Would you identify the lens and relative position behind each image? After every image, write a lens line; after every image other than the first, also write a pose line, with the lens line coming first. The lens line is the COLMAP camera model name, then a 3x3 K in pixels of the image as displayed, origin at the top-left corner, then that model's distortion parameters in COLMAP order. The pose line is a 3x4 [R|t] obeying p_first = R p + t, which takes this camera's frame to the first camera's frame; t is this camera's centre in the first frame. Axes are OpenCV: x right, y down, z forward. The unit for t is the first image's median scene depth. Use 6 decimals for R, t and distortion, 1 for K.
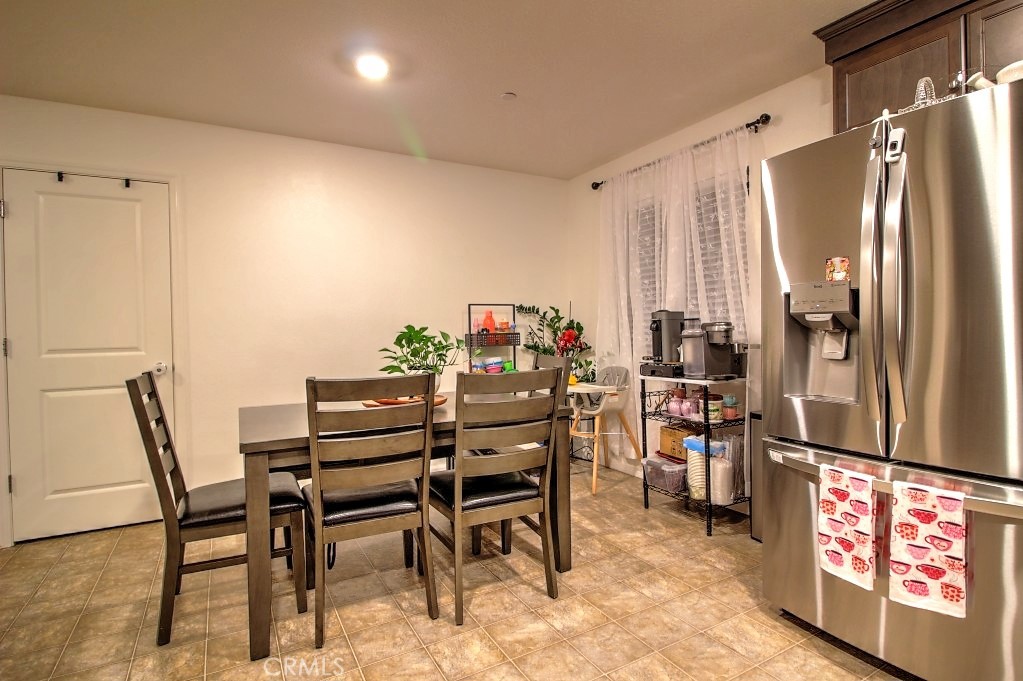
lens RADIAL K [[509.2, 0, 519.8], [0, 509.2, 334.6], [0, 0, 1]] dist [0.007166, -0.016928]
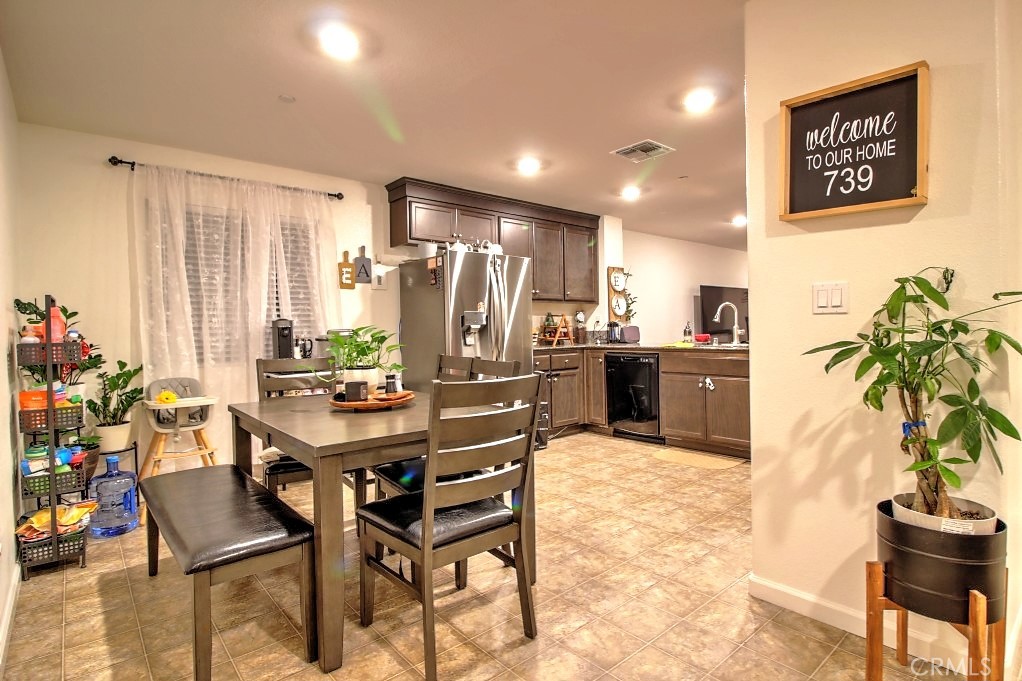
lens RADIAL K [[518.5, 0, 515.1], [0, 518.5, 338.1], [0, 0, 1]] dist [0.013928, -0.018224]
pose [[-0.179646, 0.003384, 0.983726, -1.900545], [0.033417, 0.999438, 0.002665, 0.020743], [-0.983164, 0.033352, -0.179658, 1.308974]]
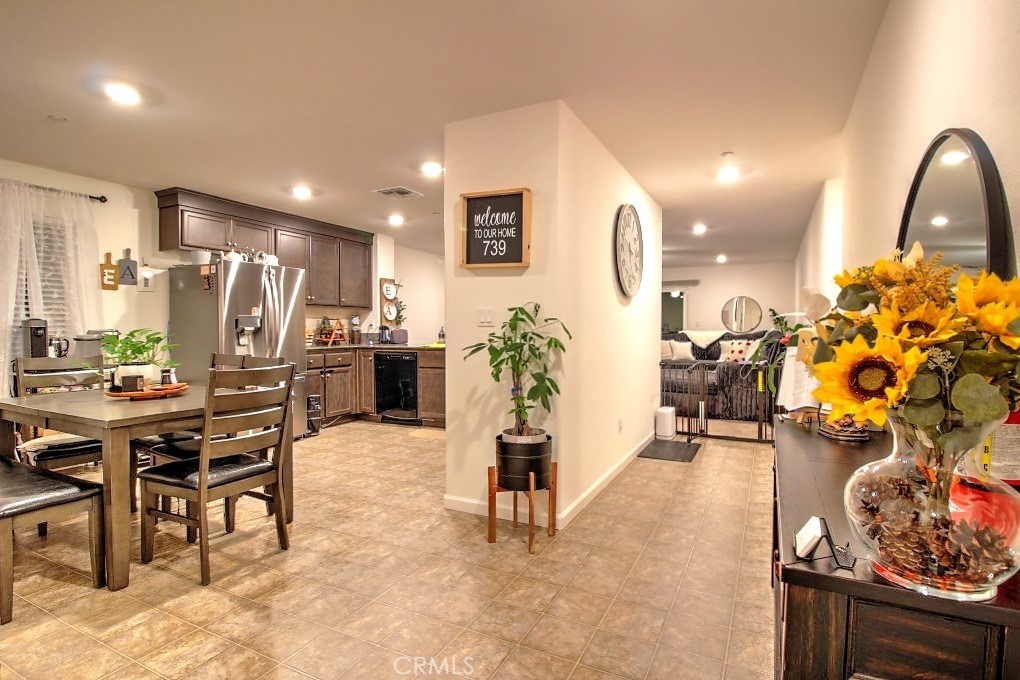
lens RADIAL K [[507.7, 0, 518.3], [0, 507.7, 334.1], [0, 0, 1]] dist [0.007166, -0.016928]
pose [[-0.547741, 0.008684, 0.836603, -2.509017], [0.022932, 0.999726, 0.004636, 0.015108], [-0.836334, 0.021724, -0.547790, 1.335146]]
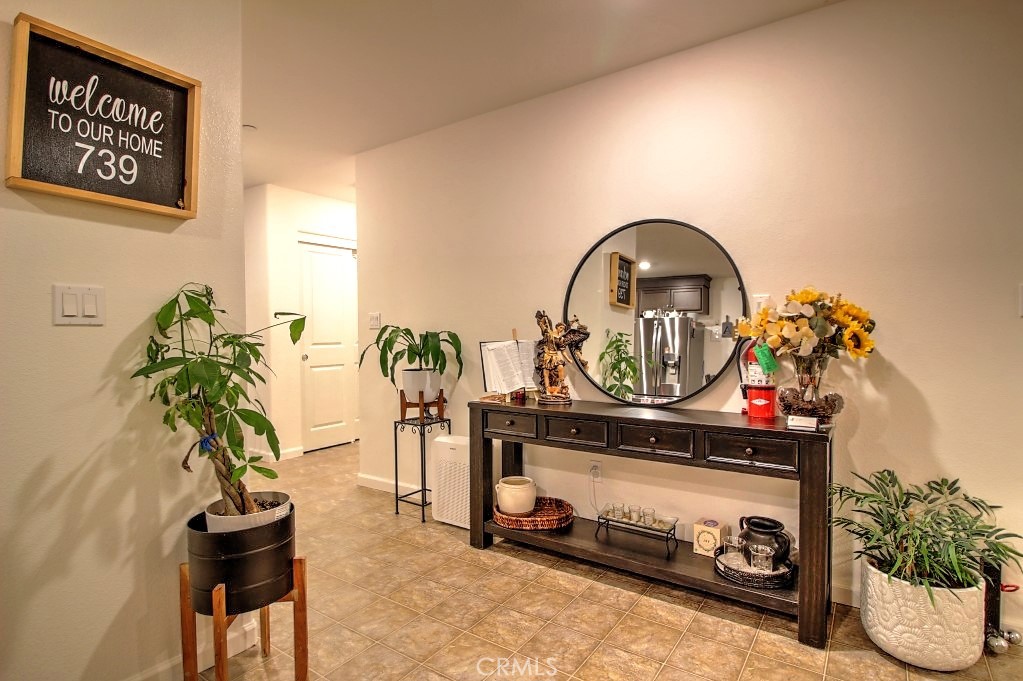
lens RADIAL K [[507.6, 0, 511.5], [0, 507.6, 340.5], [0, 0, 1]] dist [0.003627, -0.011456]
pose [[-0.914175, 0.035817, -0.403734, -1.219662], [0.023409, 0.999091, 0.035628, 0.005683], [0.404643, 0.023120, -0.914183, 1.508837]]
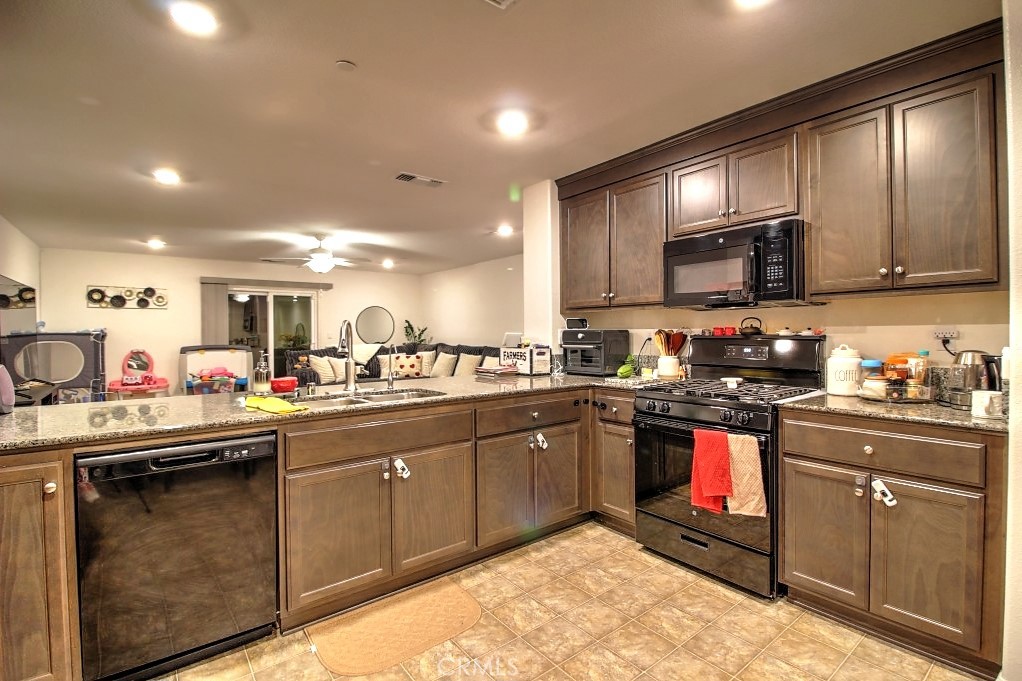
lens RADIAL K [[475.7, 0, 518.7], [0, 475.7, 334.8], [0, 0, 1]] dist [0.003901, -0.012766]
pose [[-0.989398, 0.026248, -0.142838, 0.381768], [0.023665, 0.999525, 0.019753, -0.098716], [0.143289, 0.016163, -0.989549, 1.221095]]
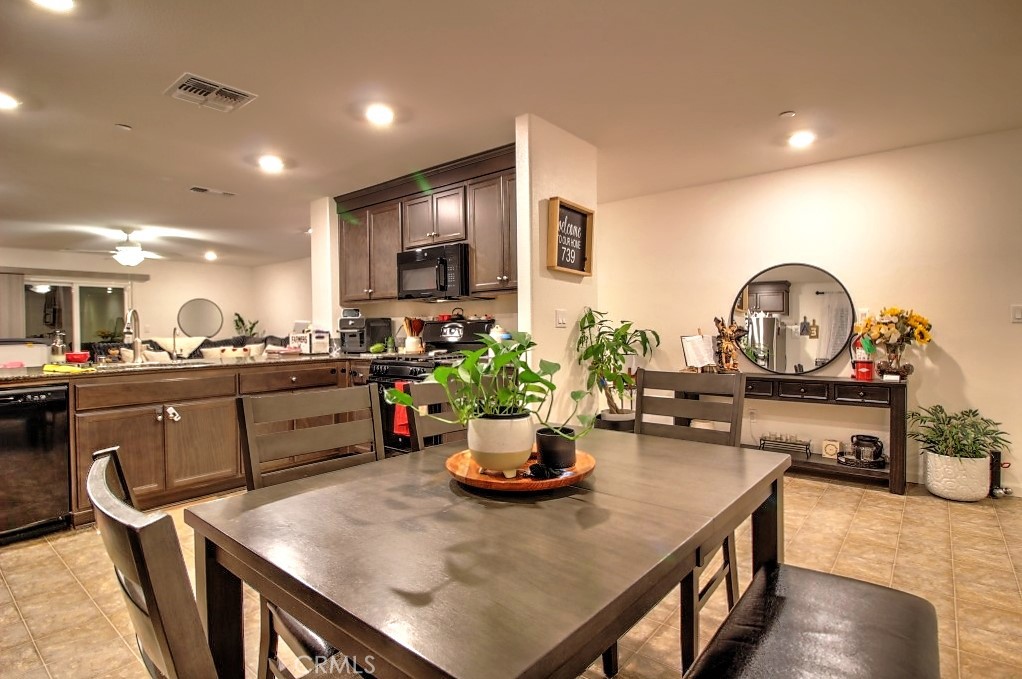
lens RADIAL K [[518.5, 0, 515.1], [0, 518.5, 337.1], [0, 0, 1]] dist [0.013928, -0.018224]
pose [[-0.936975, 0.034298, -0.347709, -0.032163], [0.024129, 0.999146, 0.033535, -0.041690], [0.348562, 0.023032, -0.937003, 2.229655]]
